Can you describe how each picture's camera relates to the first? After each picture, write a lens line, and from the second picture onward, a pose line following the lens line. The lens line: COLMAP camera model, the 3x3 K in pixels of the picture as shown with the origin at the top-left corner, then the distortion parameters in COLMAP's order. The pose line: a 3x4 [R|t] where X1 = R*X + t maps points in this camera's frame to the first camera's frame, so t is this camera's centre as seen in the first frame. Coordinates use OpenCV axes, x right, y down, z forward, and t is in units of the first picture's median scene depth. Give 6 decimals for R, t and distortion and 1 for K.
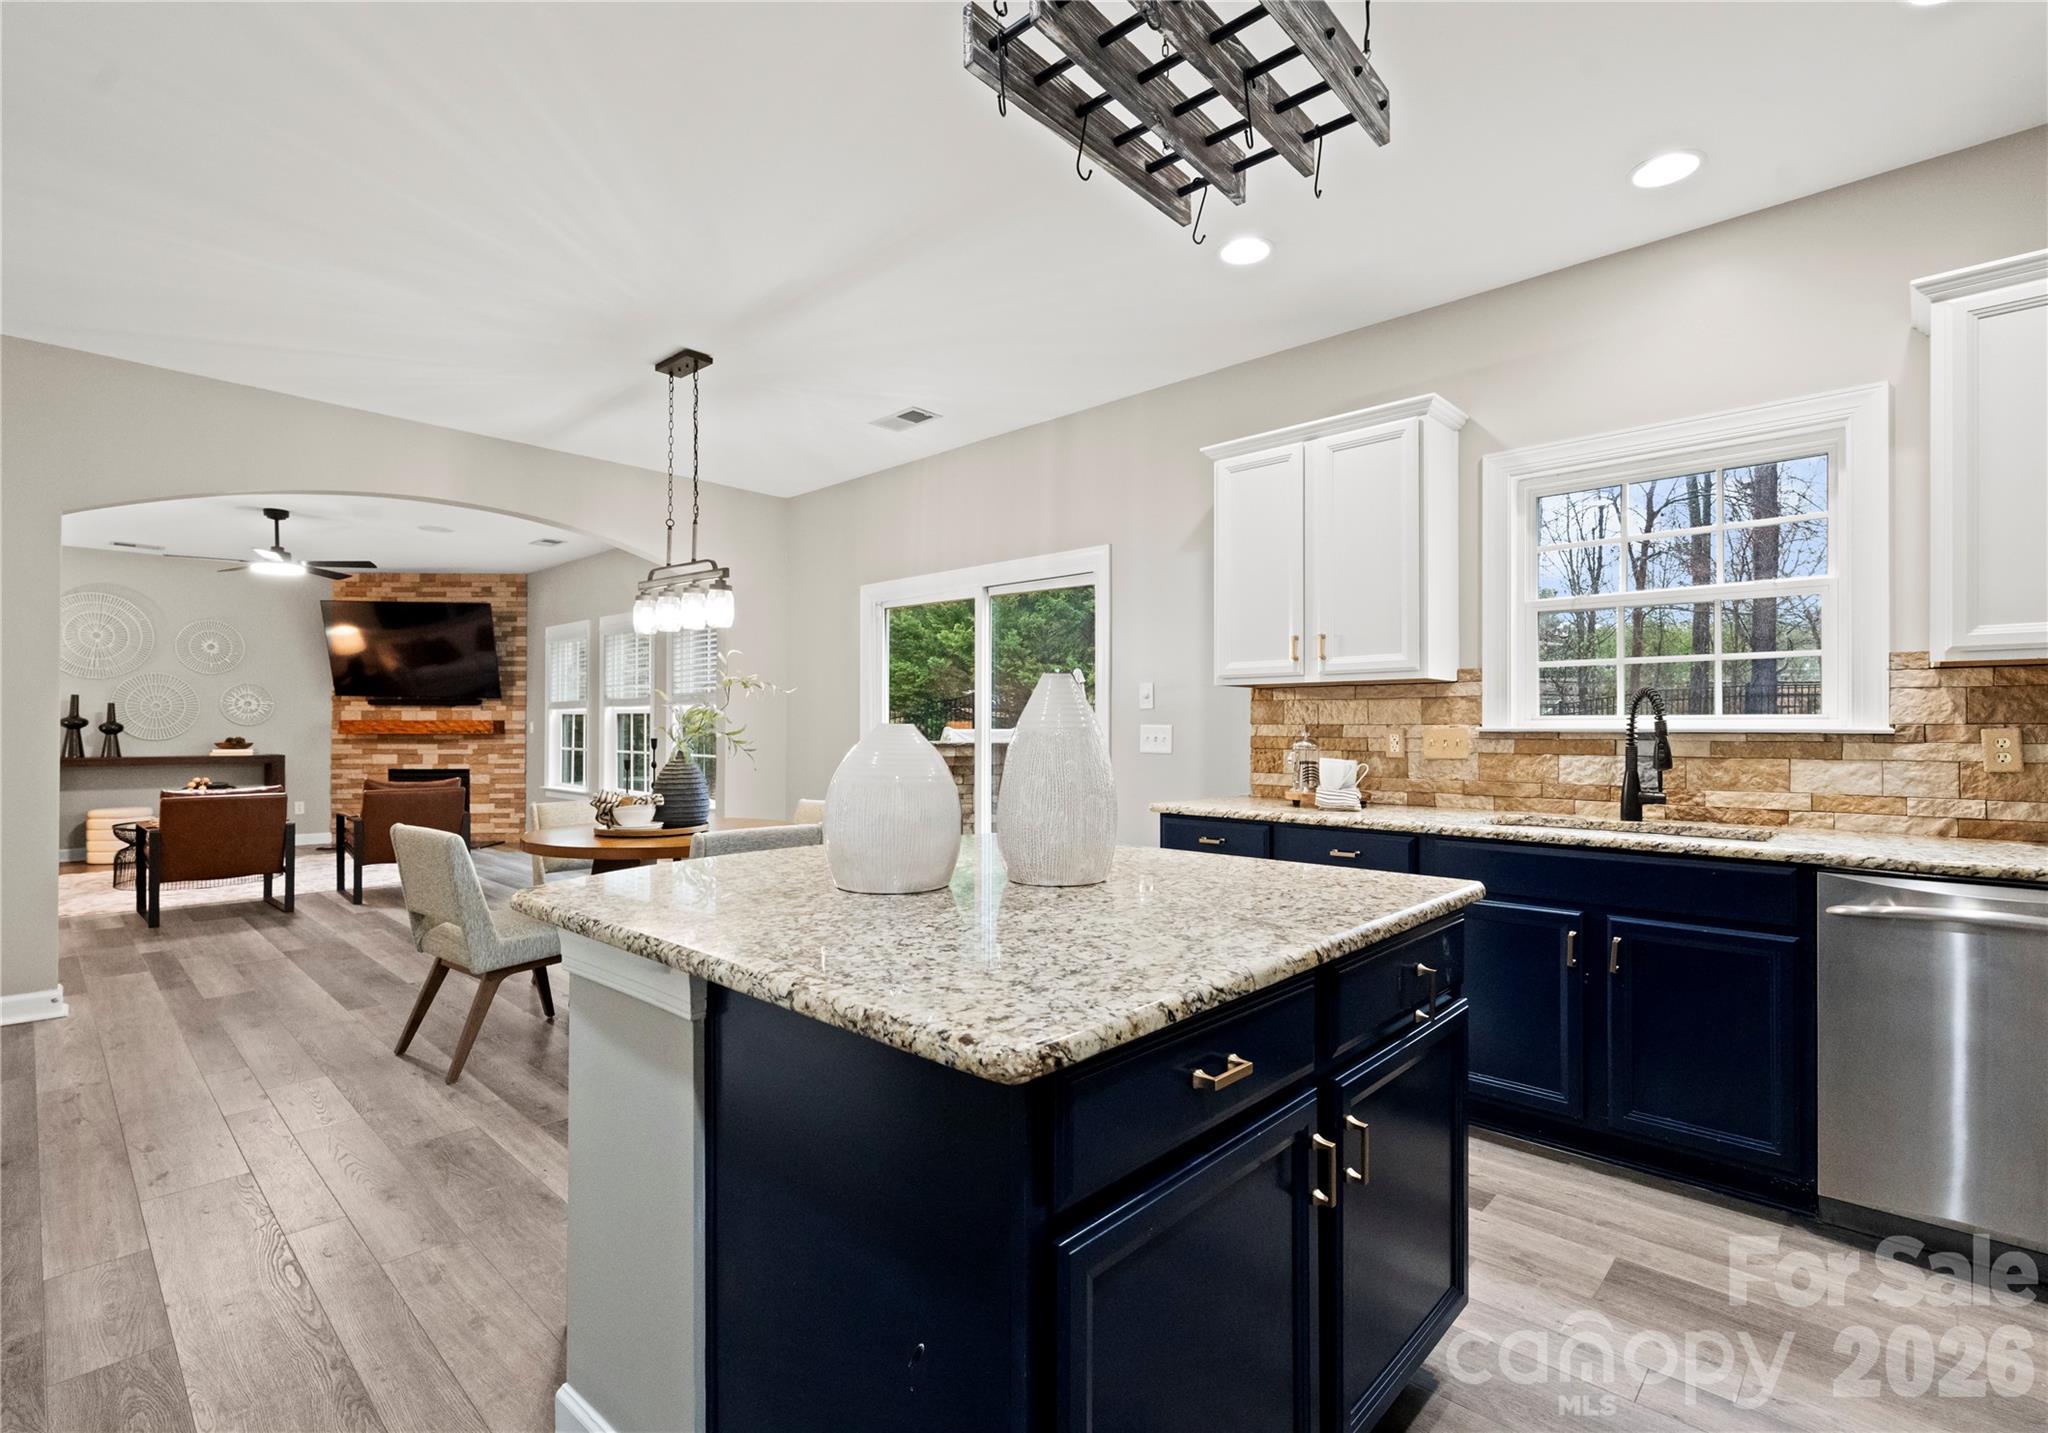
lens RADIAL K [[946.9, 0, 1020.4], [0, 946.9, 722.8], [0, 0, 1]] dist [-0.003016, -0.000098]
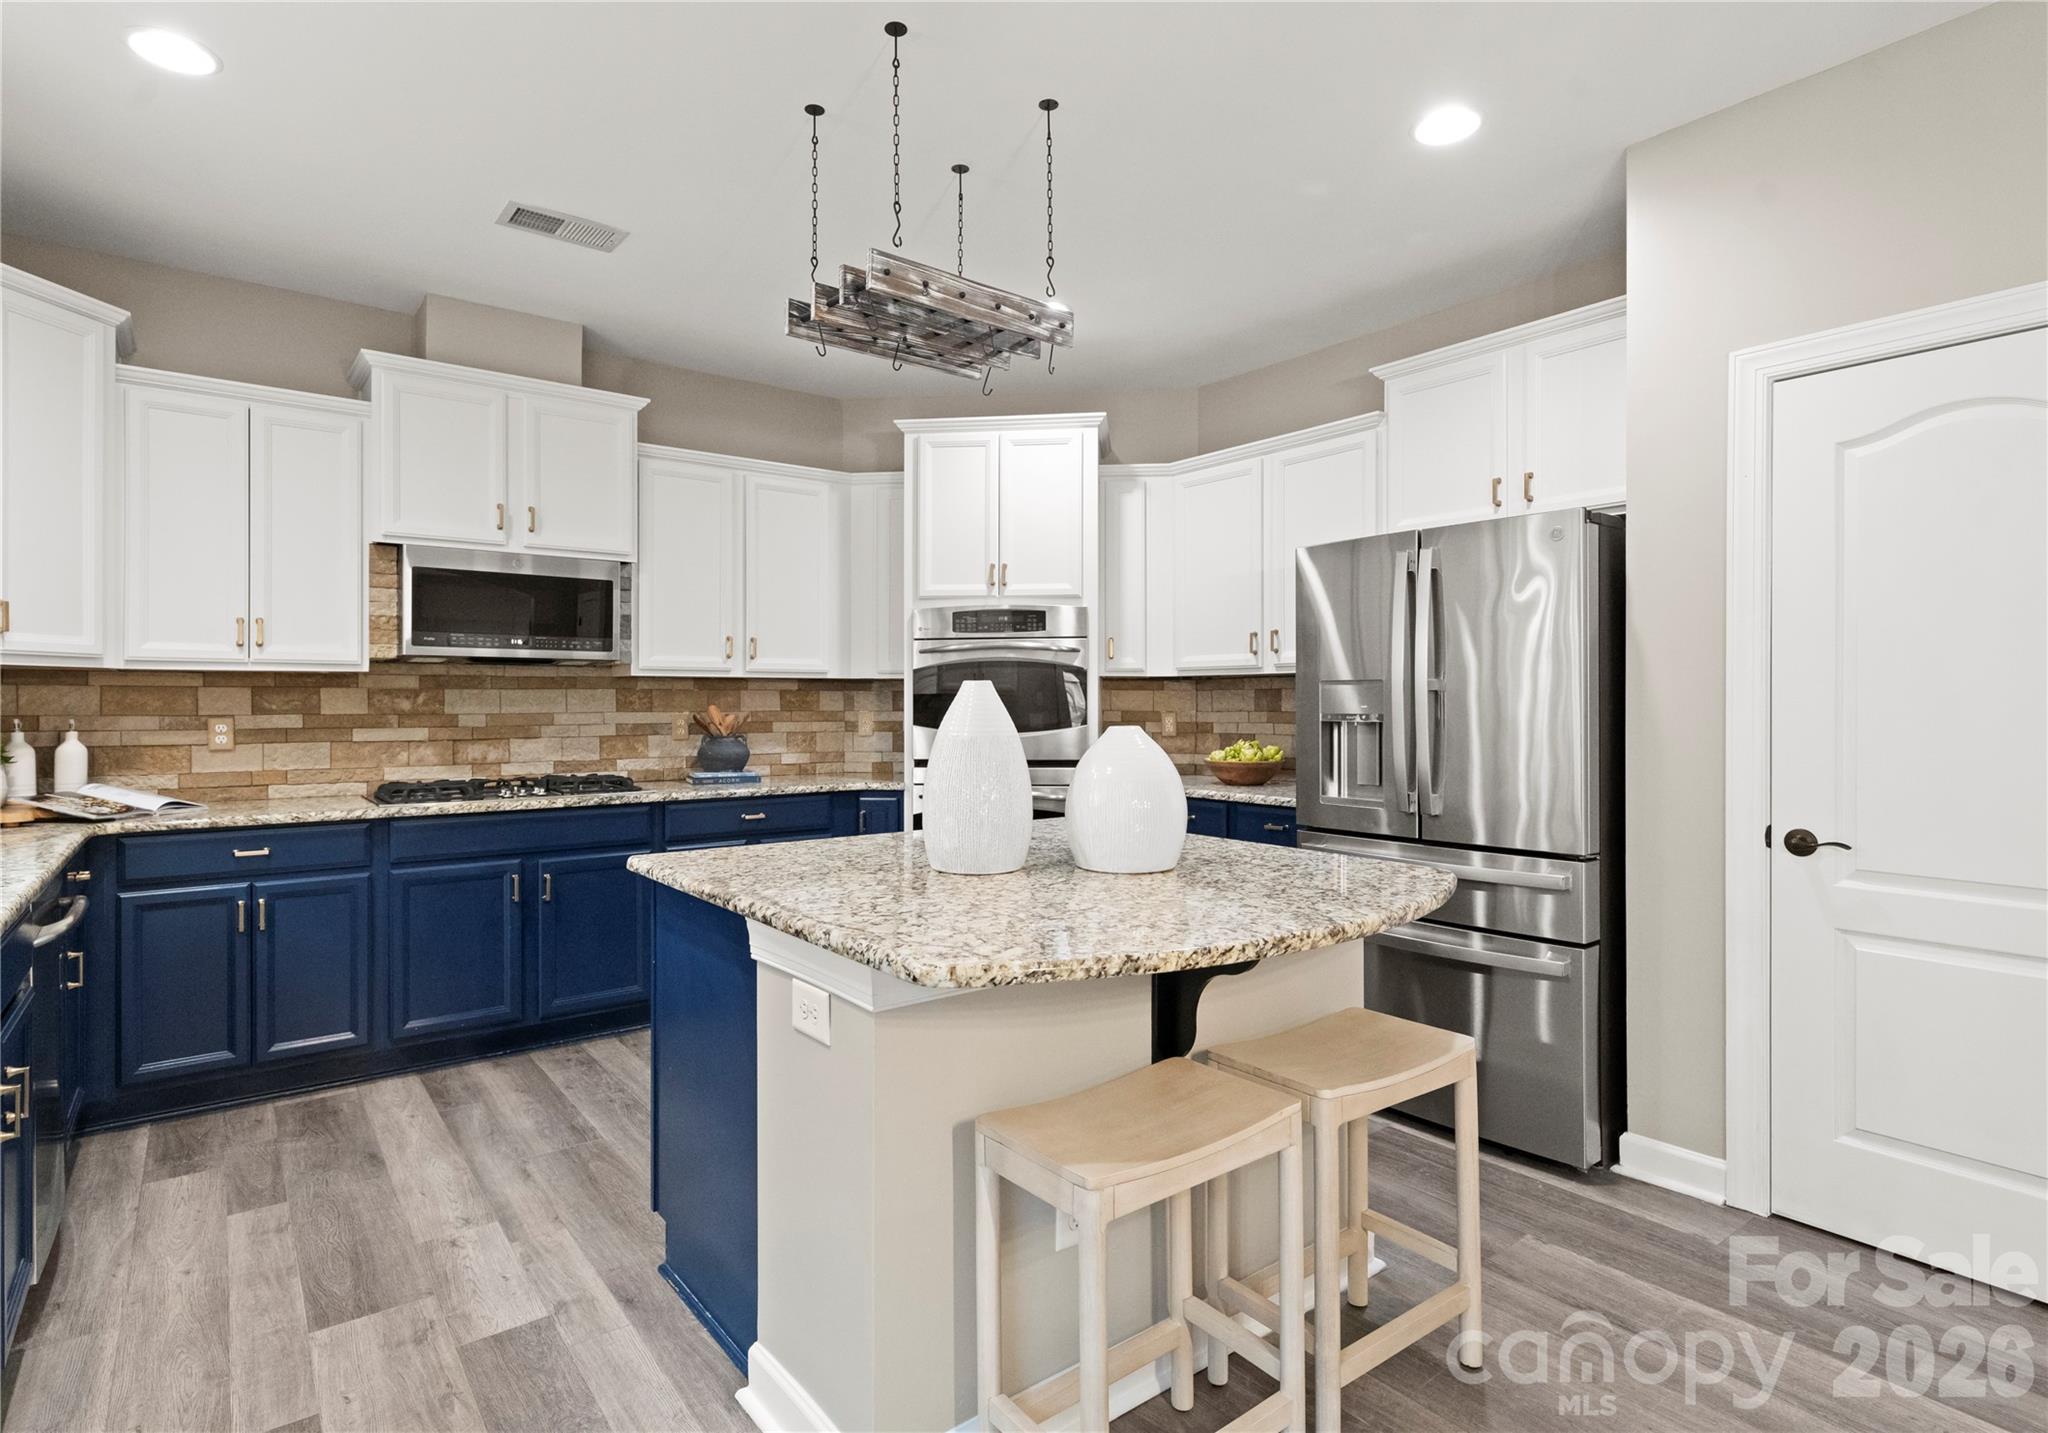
lens RADIAL K [[1046.5, 0, 1034.1], [0, 1046.5, 703.6], [0, 0, 1]] dist [0.000353, 0.000613]
pose [[-0.989845, -0.002454, 0.142128, -0.103738], [-0.003057, 0.999987, -0.004022, -0.010569], [-0.142116, -0.004415, -0.989840, 1.114600]]
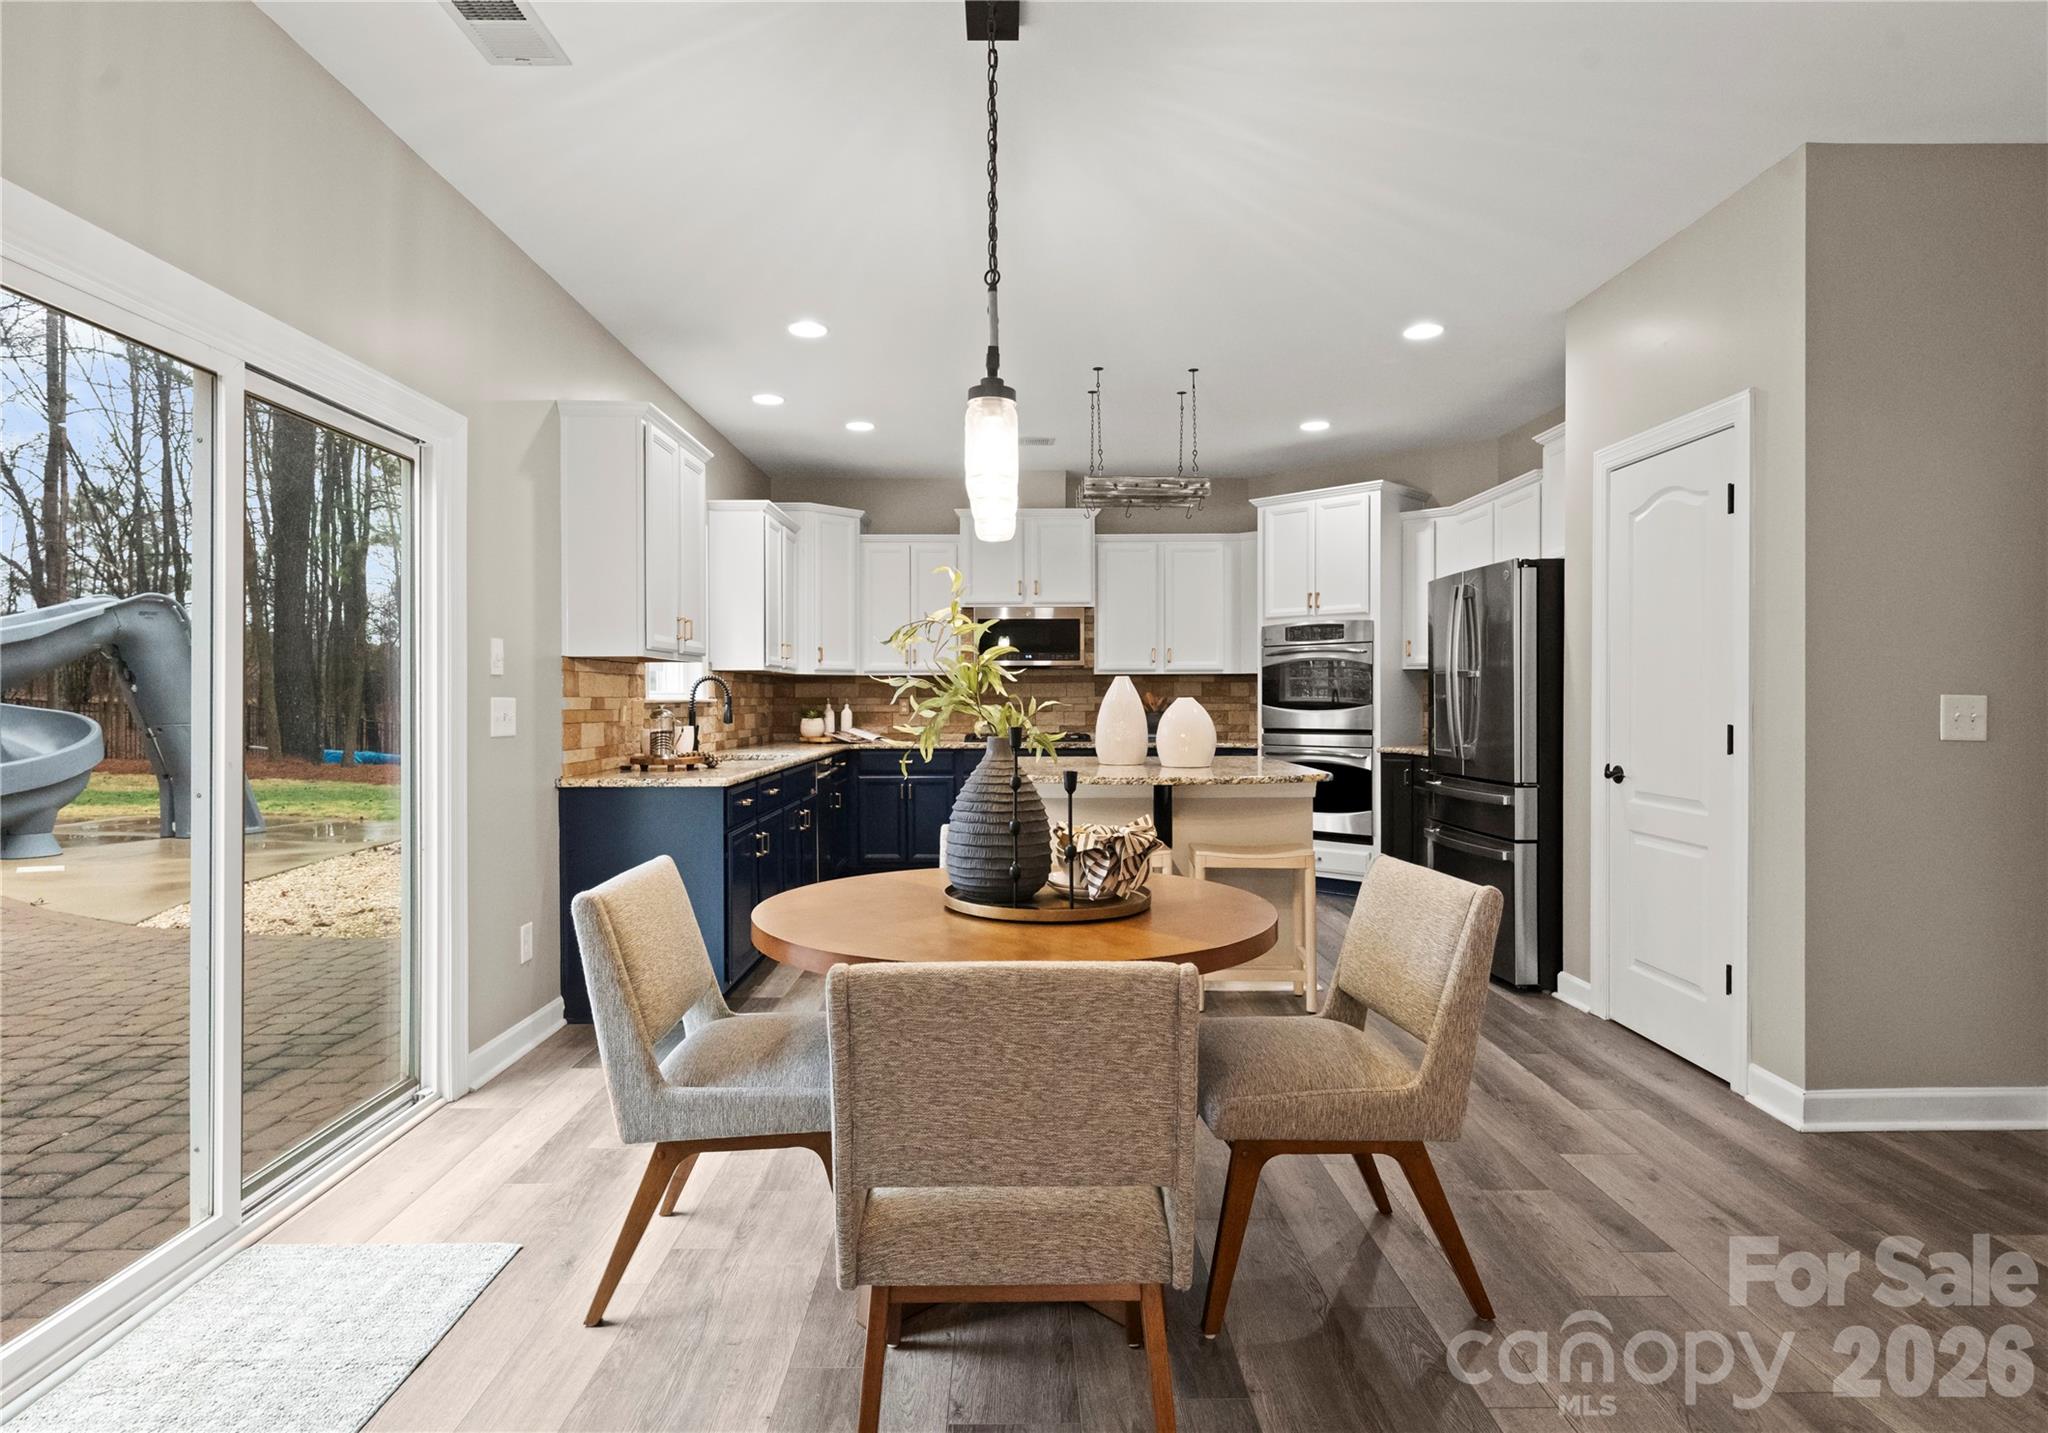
lens RADIAL K [[1115.5, 0, 1035.4], [0, 1115.5, 713.7], [0, 0, 1]] dist [-0.023083, -0.000519]
pose [[-0.704478, -0.010365, 0.709650, -0.904263], [-0.002321, 0.999922, 0.012301, 0.003222], [-0.709722, 0.007019, -0.704447, 1.573245]]
